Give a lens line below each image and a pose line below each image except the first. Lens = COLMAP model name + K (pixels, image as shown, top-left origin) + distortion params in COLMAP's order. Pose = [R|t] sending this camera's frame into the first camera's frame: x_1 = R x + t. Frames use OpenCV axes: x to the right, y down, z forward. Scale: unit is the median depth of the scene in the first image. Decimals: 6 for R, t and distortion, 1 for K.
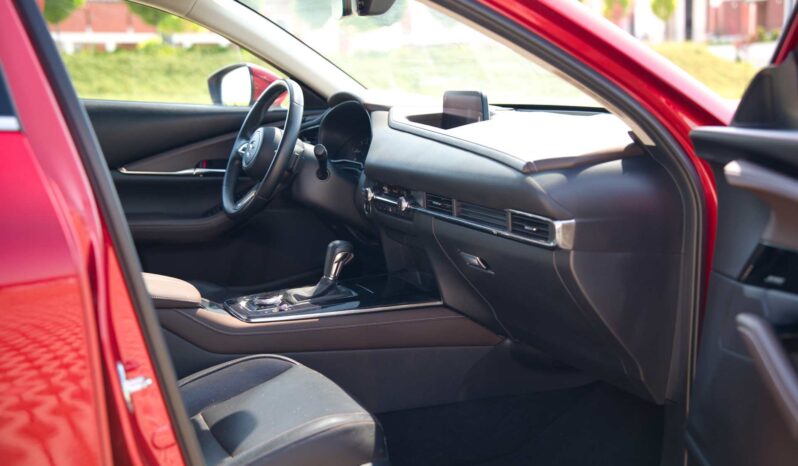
lens RADIAL K [[1032.5, 0, 401.1], [0, 1032.5, 220.7], [0, 0, 1]] dist [0.172054, 0.000000]
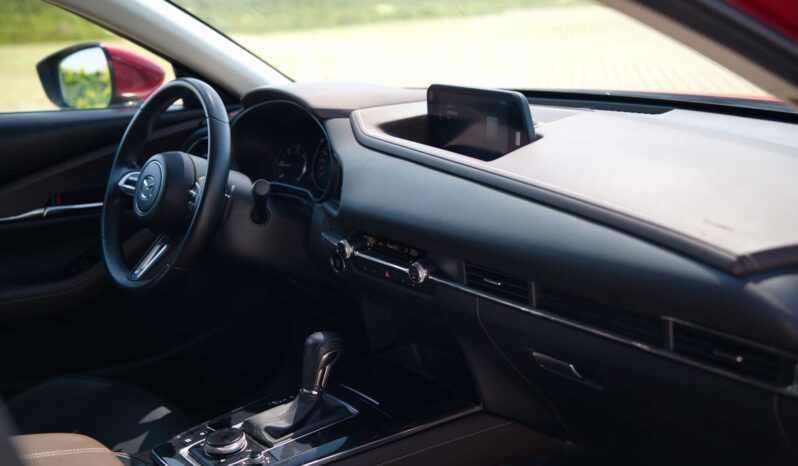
lens RADIAL K [[1032.5, 0, 404.6], [0, 1032.5, 232.1], [0, 0, 1]] dist [0.172054, 0.000000]
pose [[0.975845, -0.095594, 0.196438, -0.132930], [0.076749, 0.991879, 0.101416, -0.108507], [-0.204537, -0.083890, 0.975257, 0.348621]]
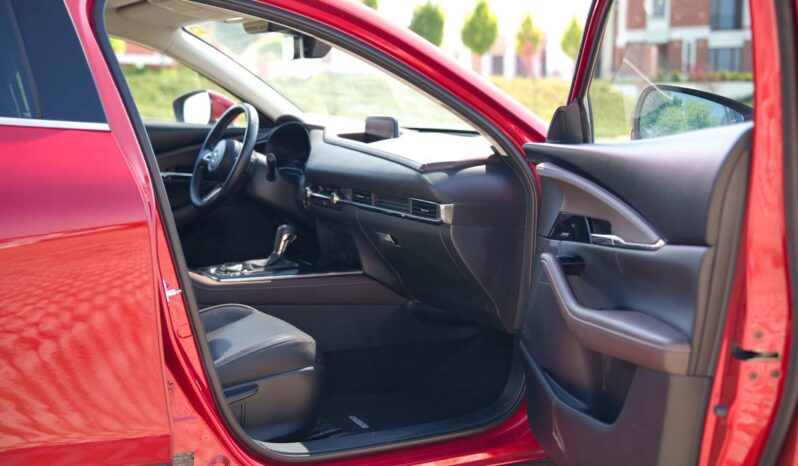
lens RADIAL K [[1032.5, 0, 408.3], [0, 1032.5, 213.1], [0, 0, 1]] dist [0.172054, 0.000000]
pose [[0.995996, 0.018193, 0.087523, -0.019740], [-0.015215, 0.999286, -0.034578, 0.047698], [-0.088090, 0.033108, 0.995562, -0.346486]]
